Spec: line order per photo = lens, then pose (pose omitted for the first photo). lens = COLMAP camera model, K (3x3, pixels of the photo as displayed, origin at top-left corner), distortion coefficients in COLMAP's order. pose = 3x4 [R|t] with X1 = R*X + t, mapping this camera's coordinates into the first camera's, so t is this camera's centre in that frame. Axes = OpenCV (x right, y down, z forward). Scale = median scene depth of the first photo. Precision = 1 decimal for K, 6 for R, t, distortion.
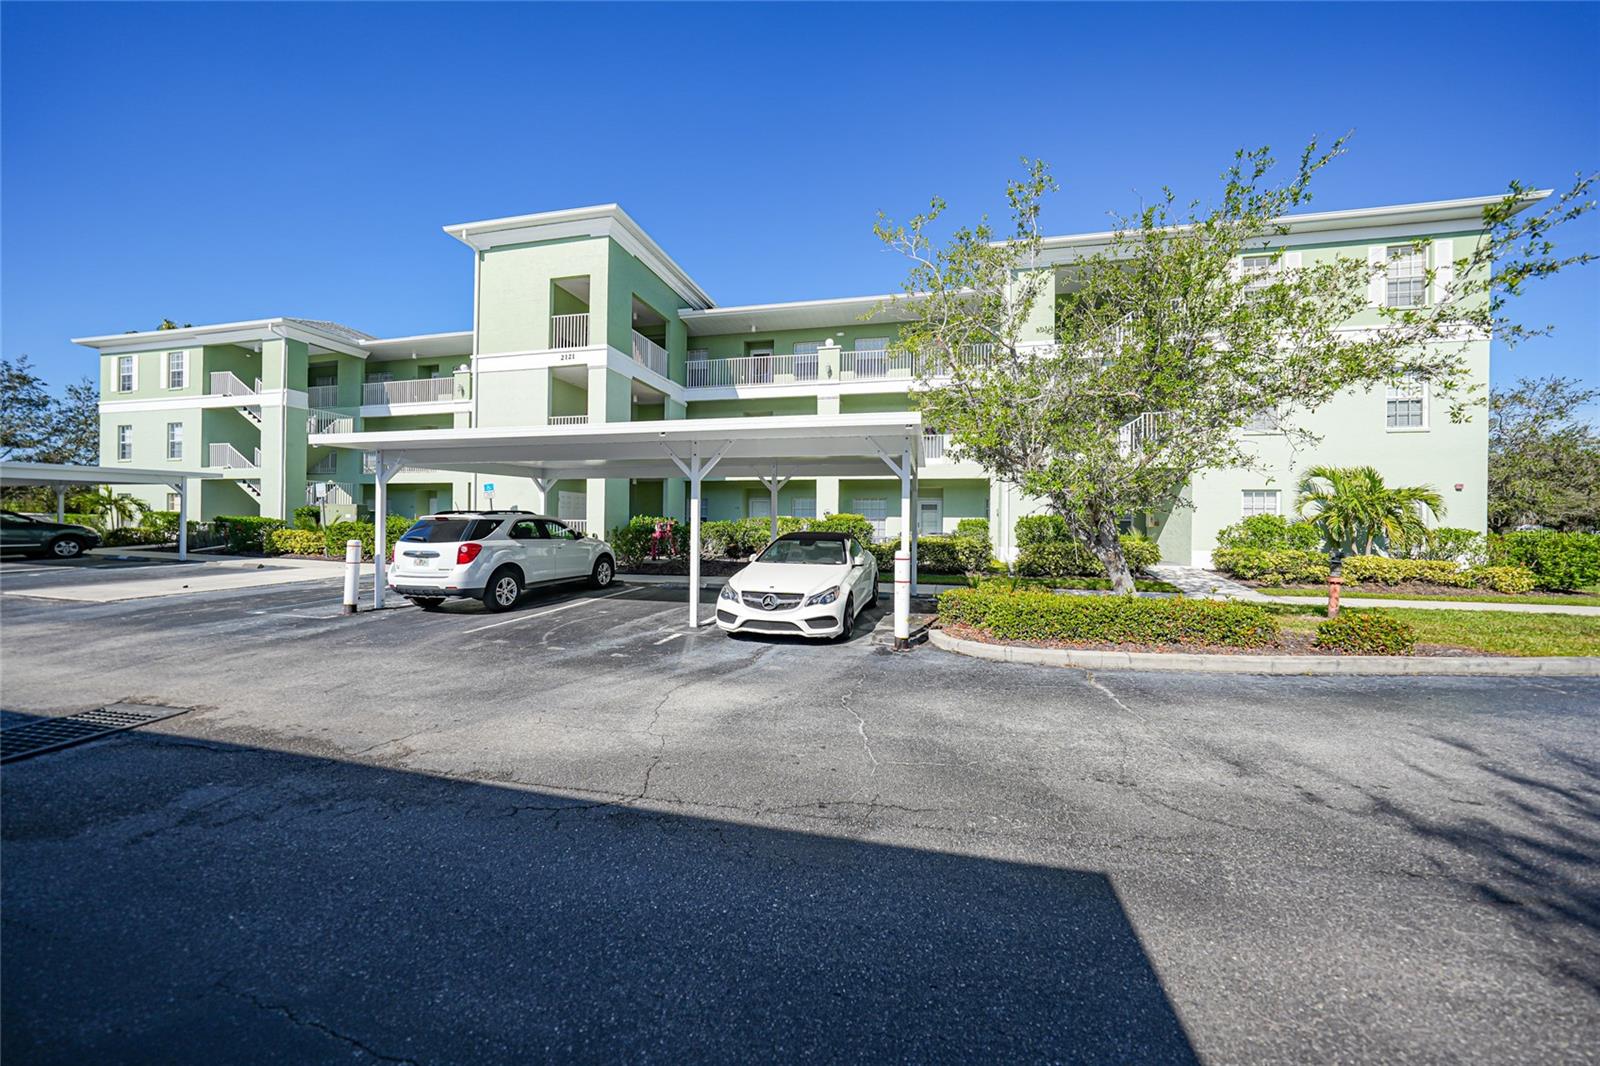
lens RADIAL K [[558.1, 0, 798.8], [0, 558.1, 512.0], [0, 0, 1]] dist [-0.034593, 0.008178]
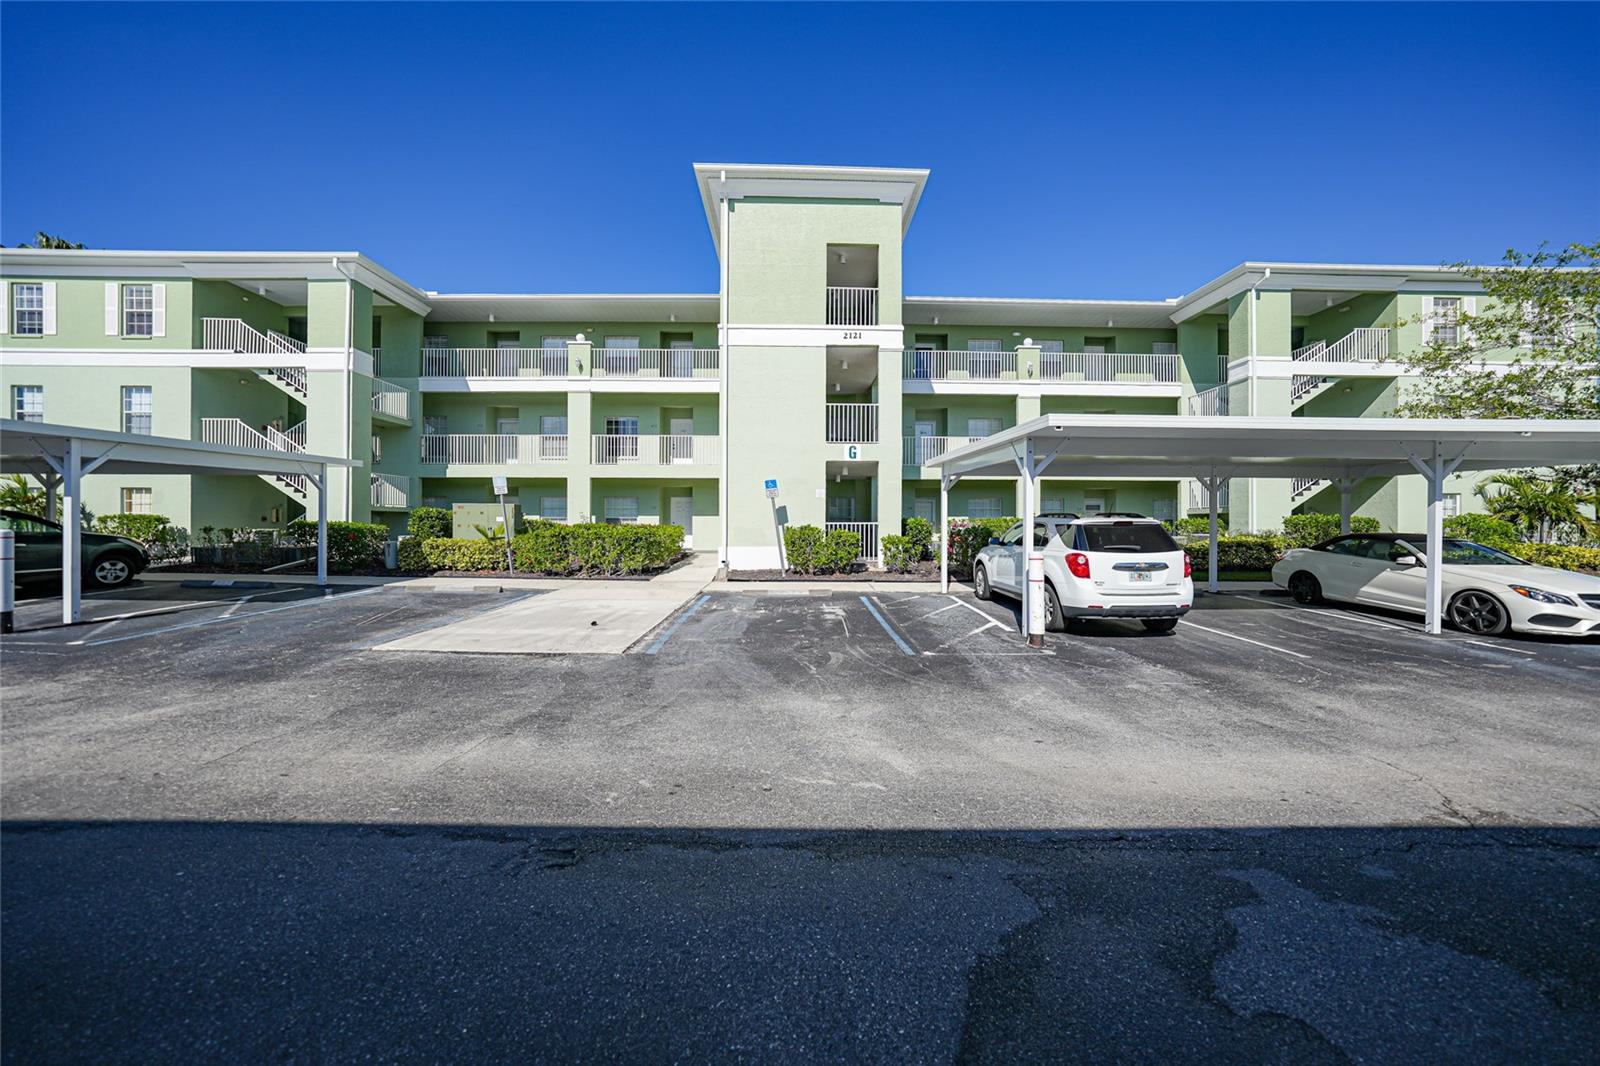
lens RADIAL K [[558.1, 0, 798.8], [0, 558.1, 512.0], [0, 0, 1]] dist [-0.034593, 0.008178]
pose [[0.969682, -0.002541, 0.244356, -0.527567], [0.002002, 0.999995, 0.002454, -0.003223], [-0.244361, -0.001890, 0.969683, 0.126071]]
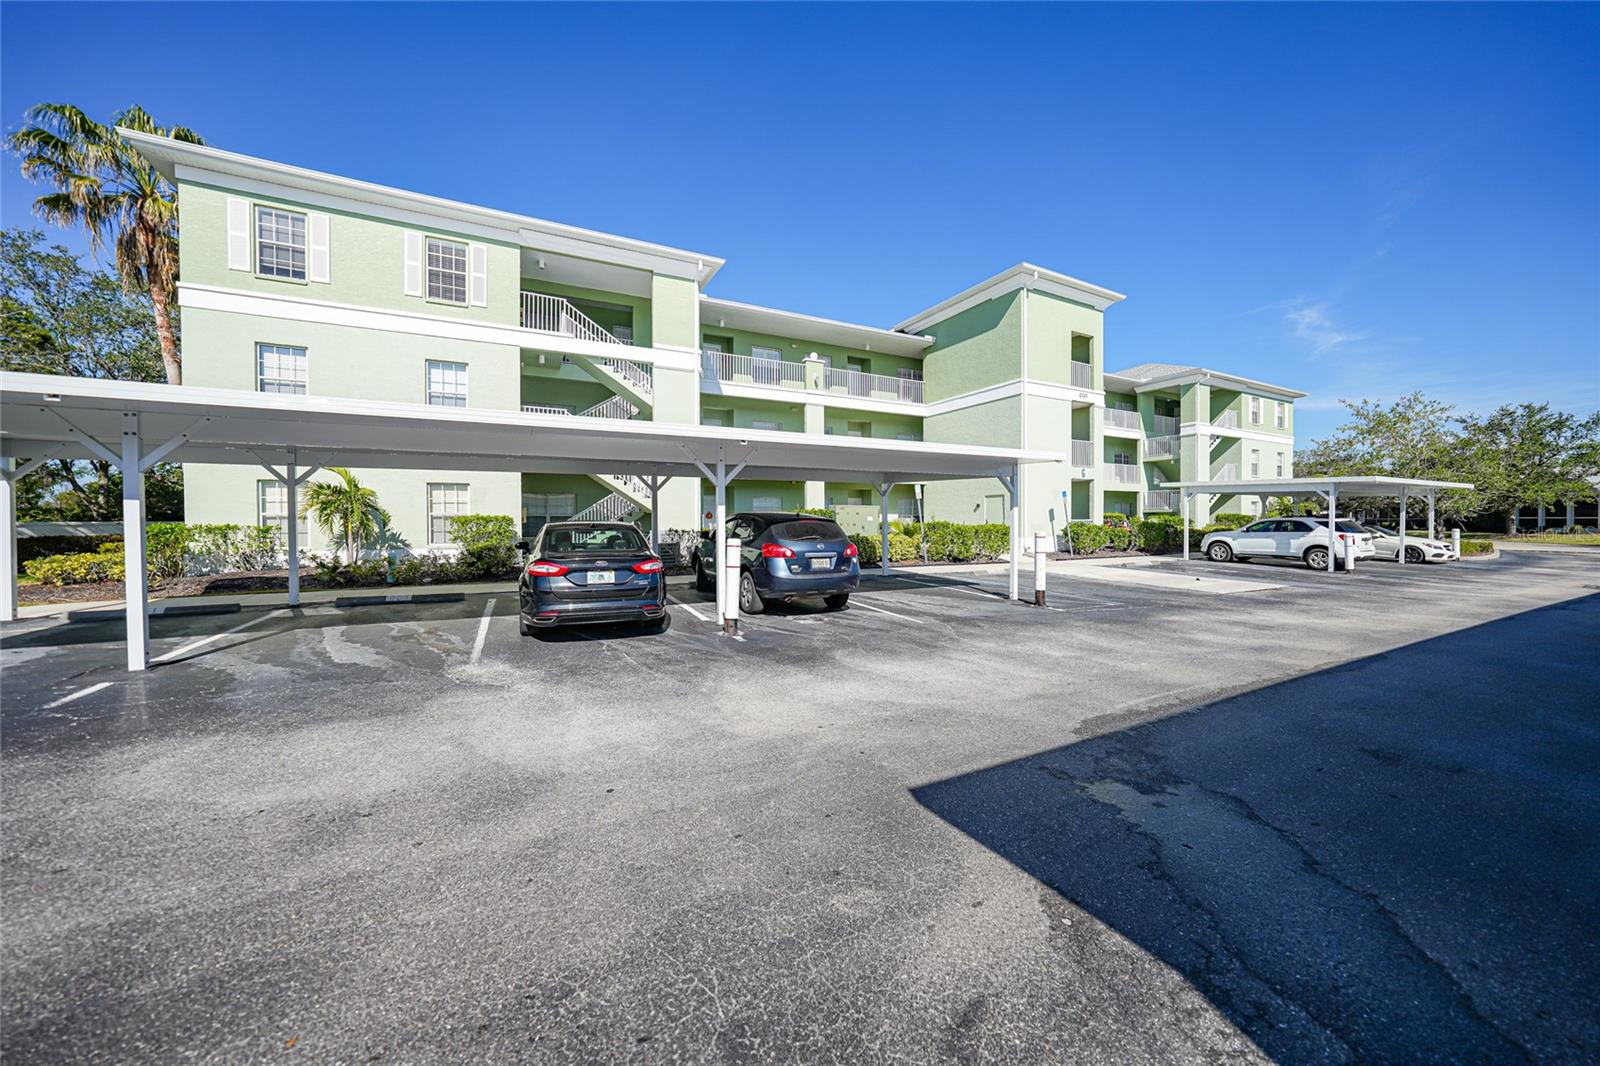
lens RADIAL K [[558.1, 0, 798.8], [0, 558.1, 512.0], [0, 0, 1]] dist [-0.034593, 0.008178]
pose [[0.764731, -0.003861, 0.644339, -1.318353], [-0.003362, 0.999945, 0.009981, -0.010982], [-0.644341, -0.009799, 0.764675, 0.320589]]
